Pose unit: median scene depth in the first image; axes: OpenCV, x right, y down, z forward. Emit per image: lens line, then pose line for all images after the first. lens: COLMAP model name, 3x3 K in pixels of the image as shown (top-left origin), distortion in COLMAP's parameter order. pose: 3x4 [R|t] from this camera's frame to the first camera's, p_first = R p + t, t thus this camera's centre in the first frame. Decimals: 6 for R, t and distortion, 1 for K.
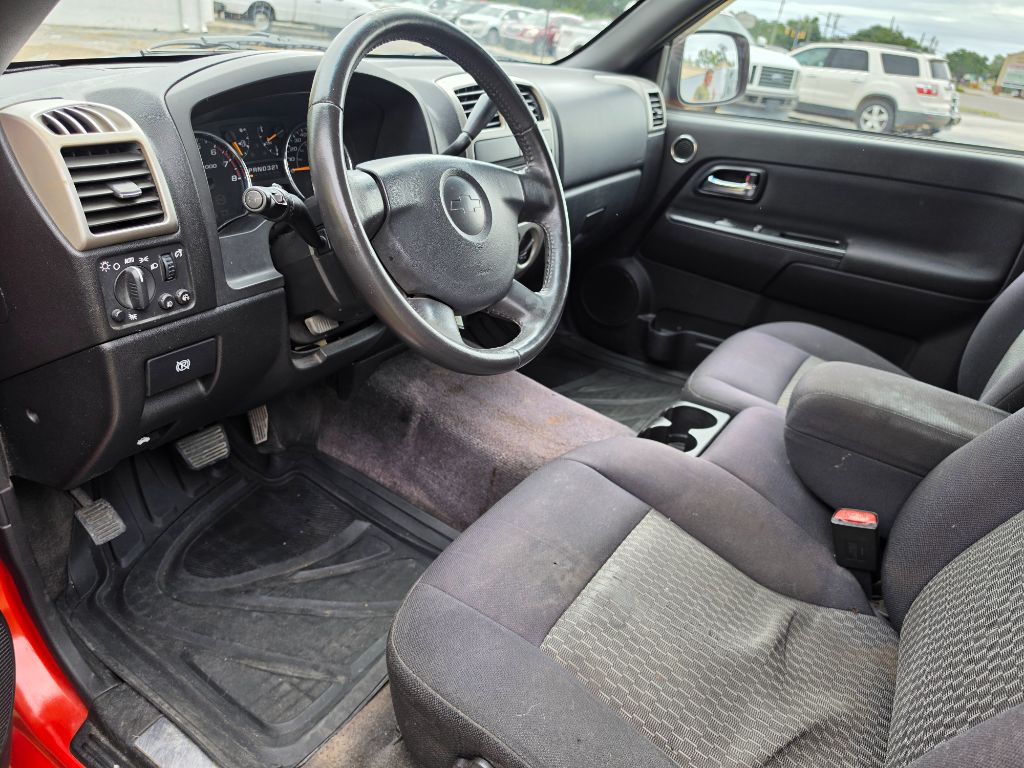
lens RADIAL K [[707.6, 0, 517.0], [0, 707.6, 379.0], [0, 0, 1]] dist [0.038604, -0.047214]
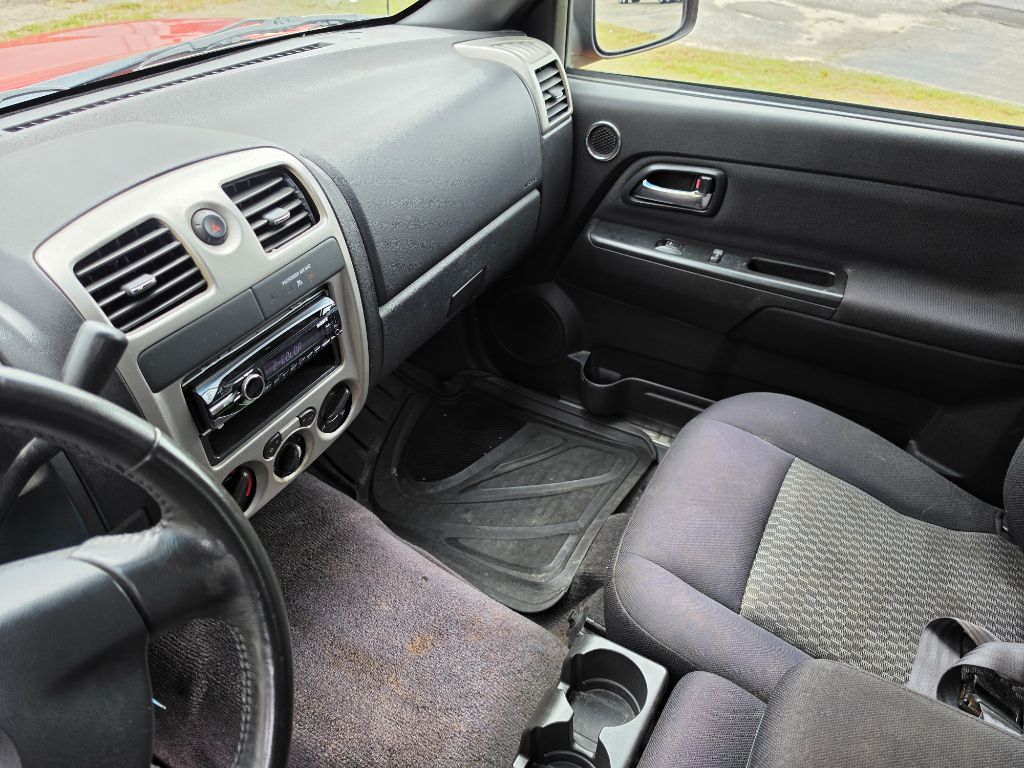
lens RADIAL K [[707.6, 0, 509.3], [0, 707.6, 389.0], [0, 0, 1]] dist [0.038604, -0.047214]
pose [[0.995330, -0.095369, -0.014935, 0.169377], [0.096451, 0.976236, 0.194063, -0.295891], [-0.003928, -0.194597, 0.980875, 0.369839]]
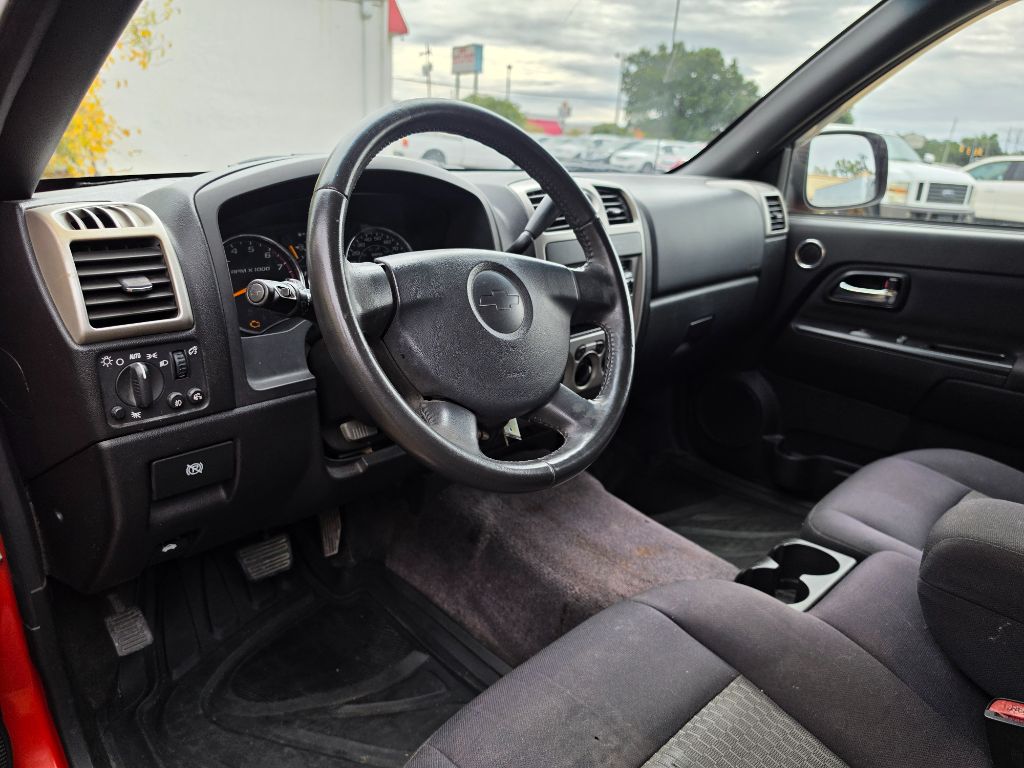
lens RADIAL K [[707.6, 0, 514.2], [0, 707.6, 386.7], [0, 0, 1]] dist [0.038604, -0.047214]
pose [[0.976764, 0.014780, -0.213810, 0.080118], [-0.047957, 0.987396, -0.150830, -0.002416], [0.208885, 0.157579, 0.965161, 0.091693]]
